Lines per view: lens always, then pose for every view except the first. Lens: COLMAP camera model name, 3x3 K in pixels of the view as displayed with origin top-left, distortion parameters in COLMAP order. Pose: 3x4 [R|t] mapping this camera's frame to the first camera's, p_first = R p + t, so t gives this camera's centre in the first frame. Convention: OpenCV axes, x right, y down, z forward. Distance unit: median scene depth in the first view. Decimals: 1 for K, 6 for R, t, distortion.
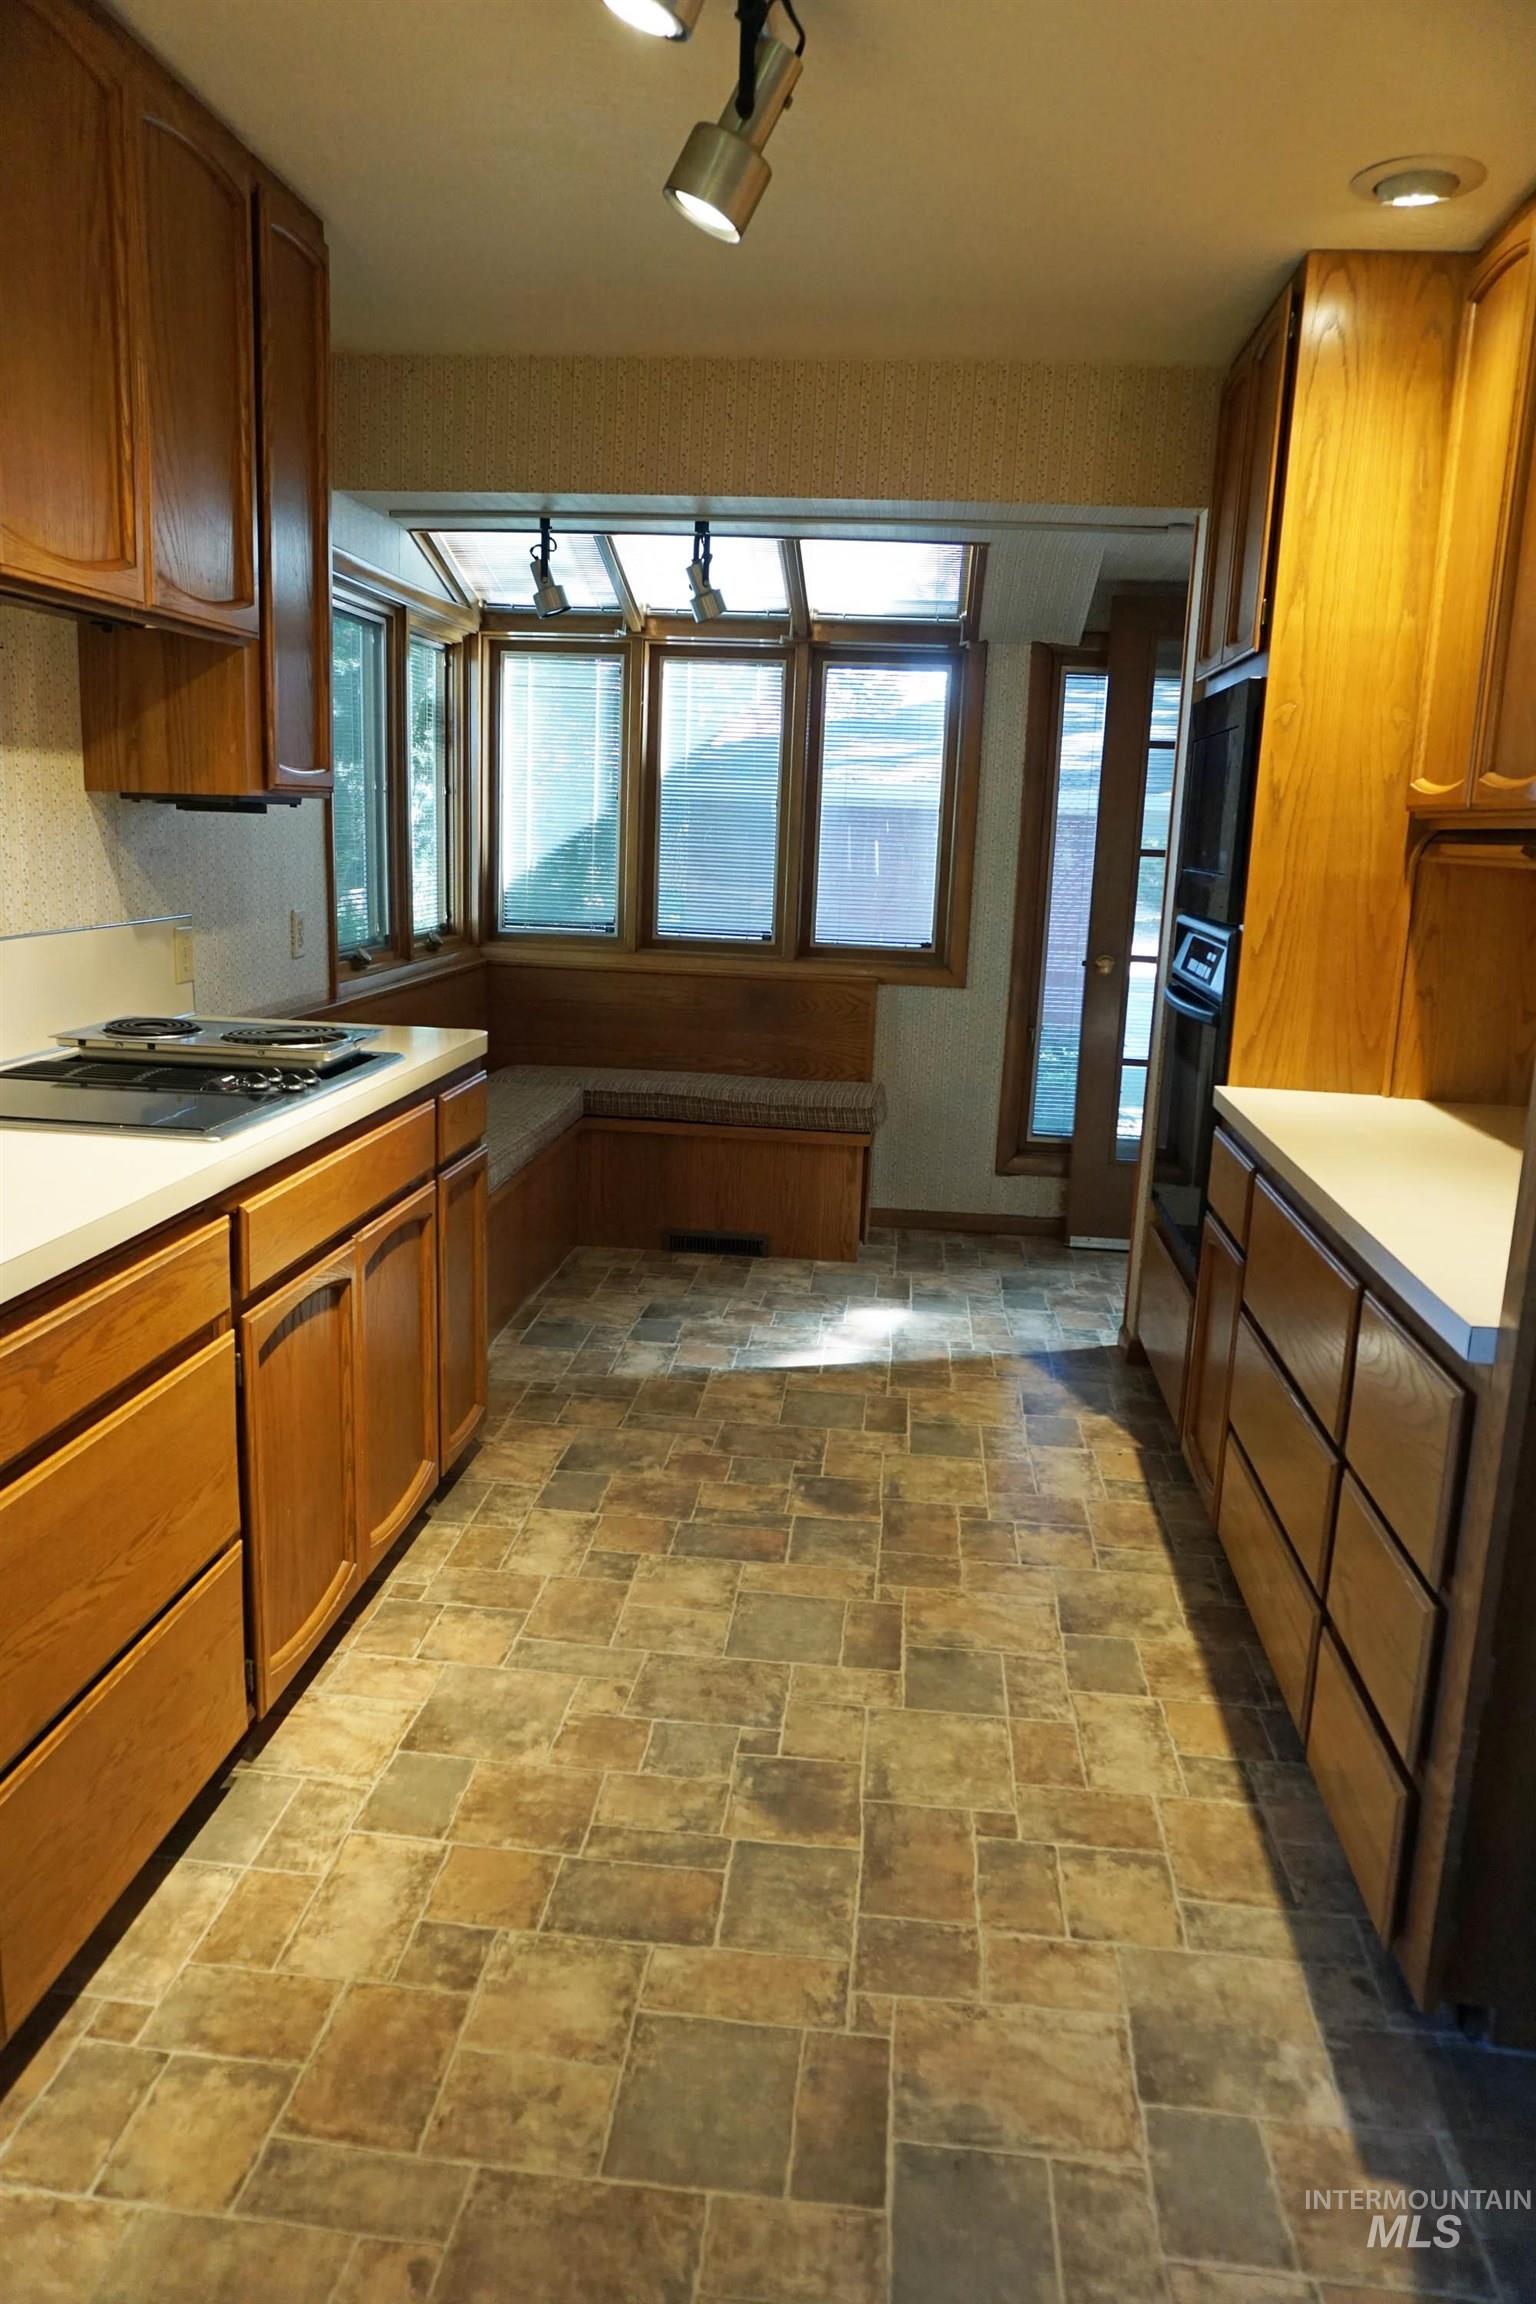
lens RADIAL K [[1548.1, 0, 774.2], [0, 1548.1, 1160.3], [0, 0, 1]] dist [-0.038180, 0.022785]
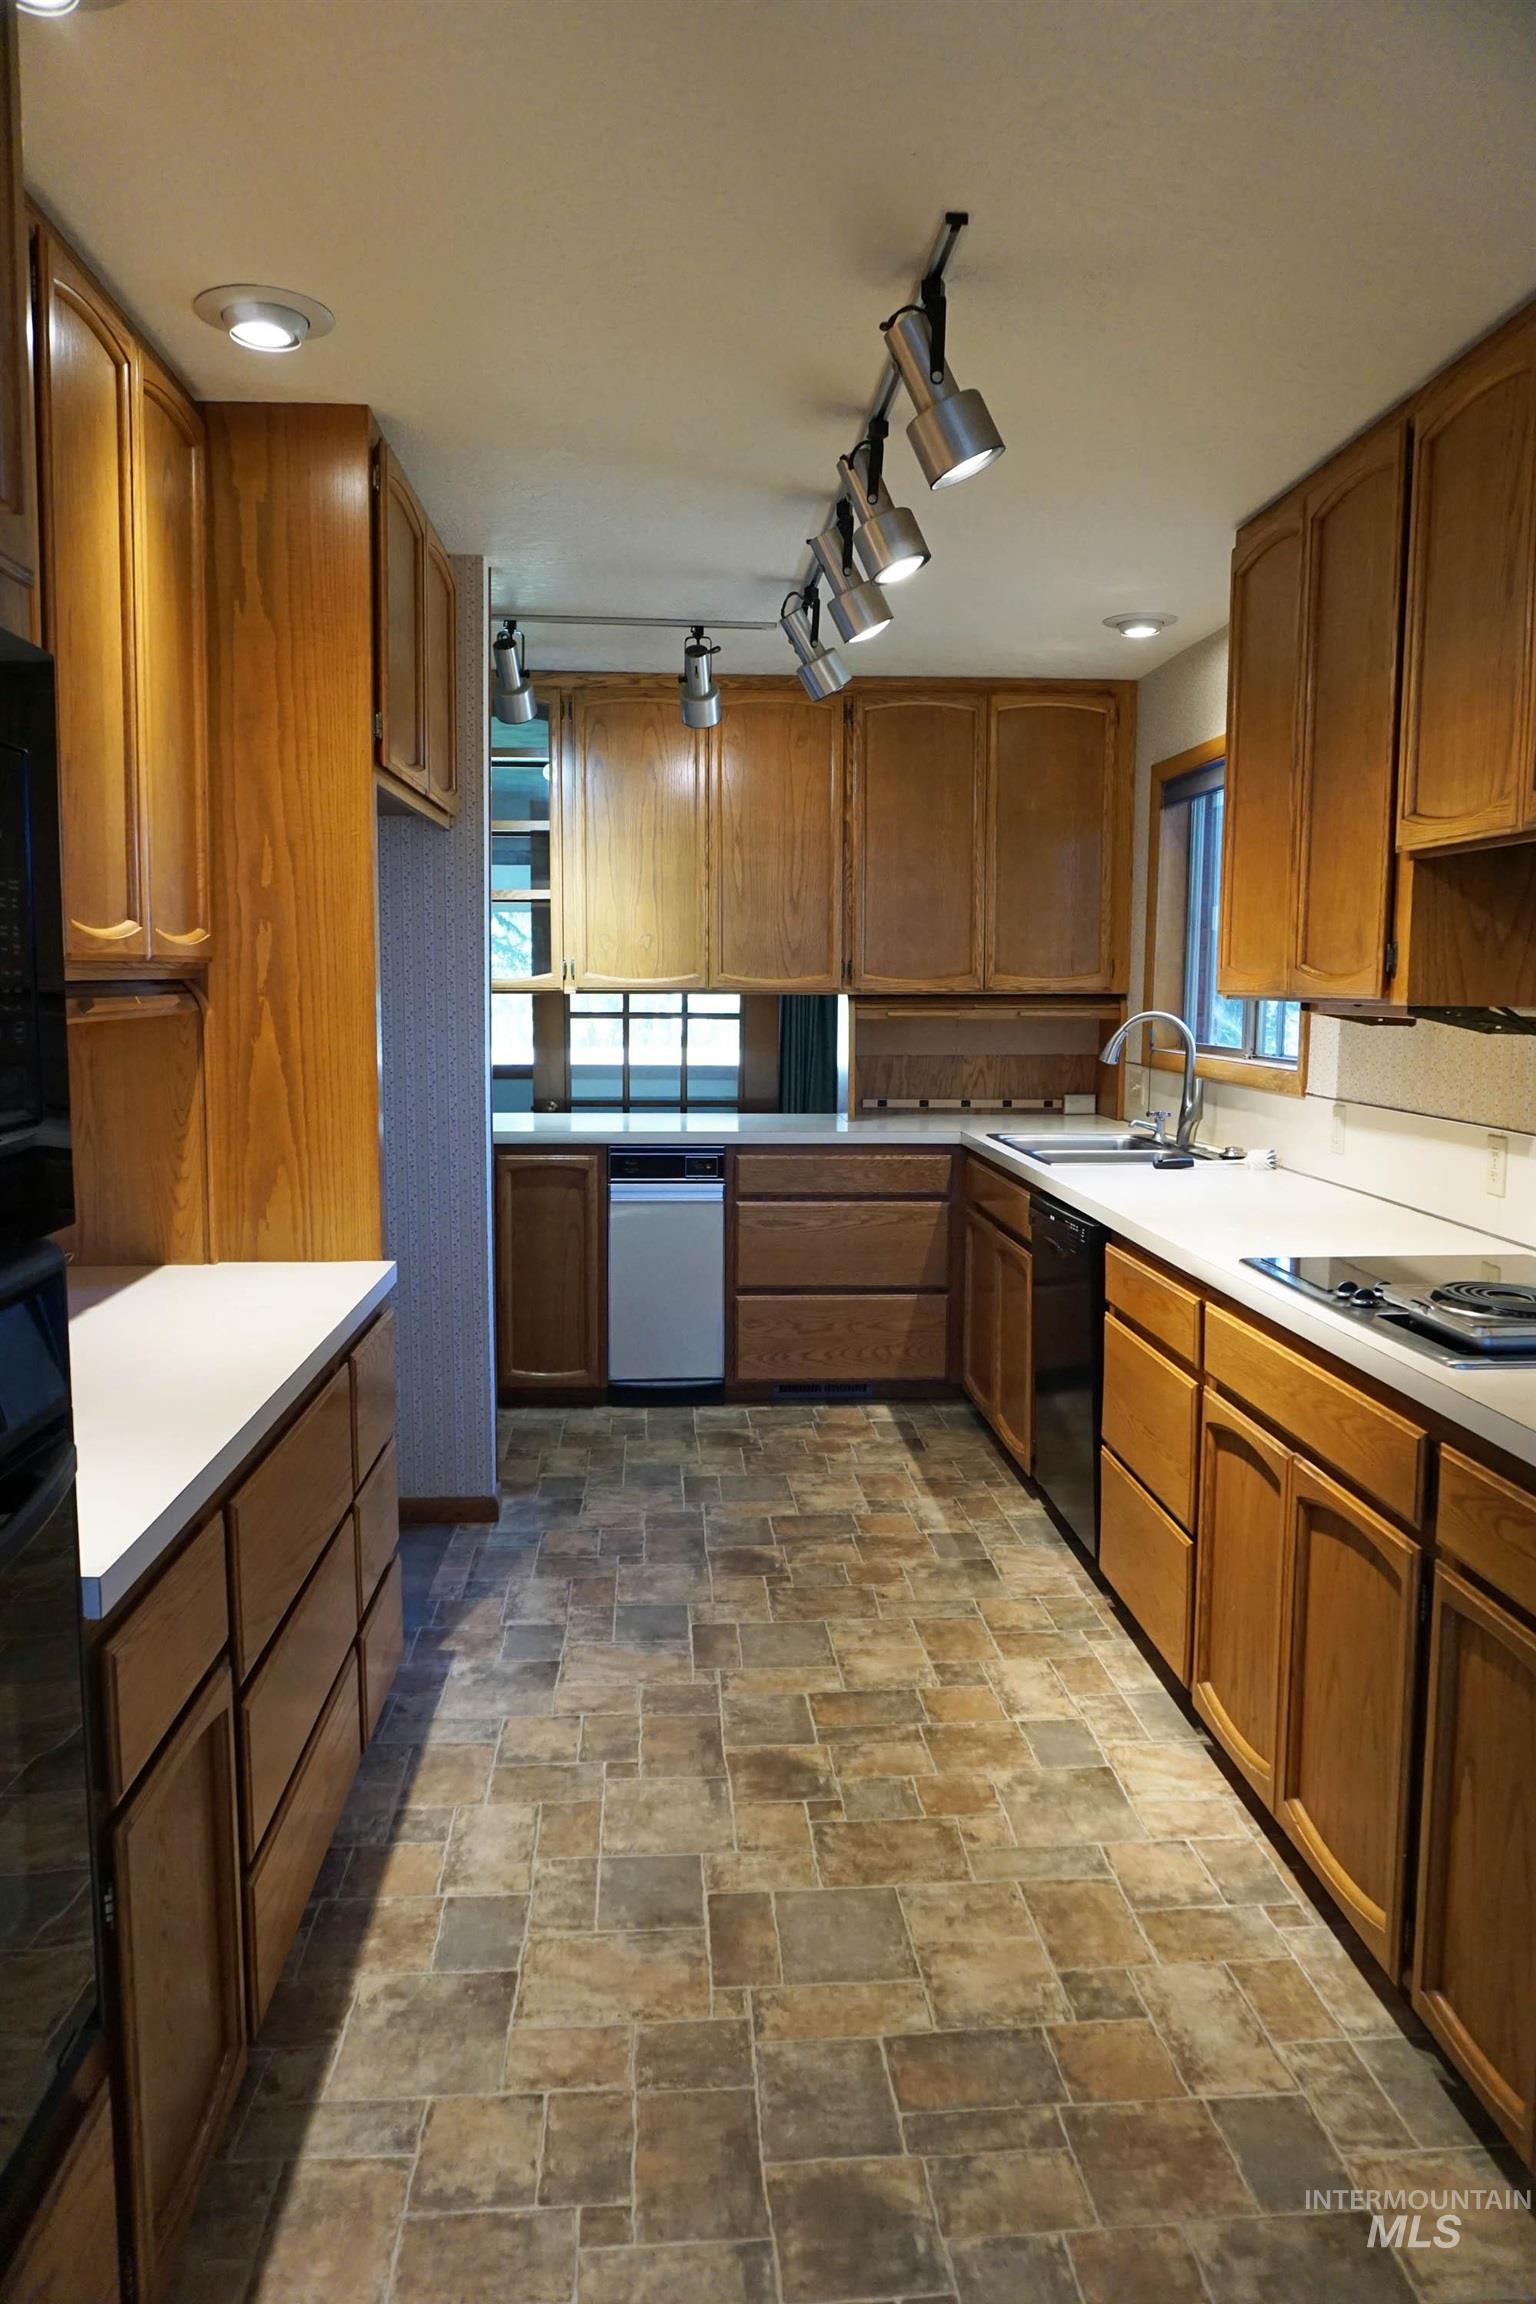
lens RADIAL K [[1548.1, 0, 765.5], [0, 1548.1, 1138.5], [0, 0, 1]] dist [-0.038180, 0.022785]
pose [[-0.985632, -0.020705, -0.167631, 0.221289], [-0.072137, 0.948993, 0.306934, -0.411219], [0.152725, 0.314616, -0.936852, 1.799215]]
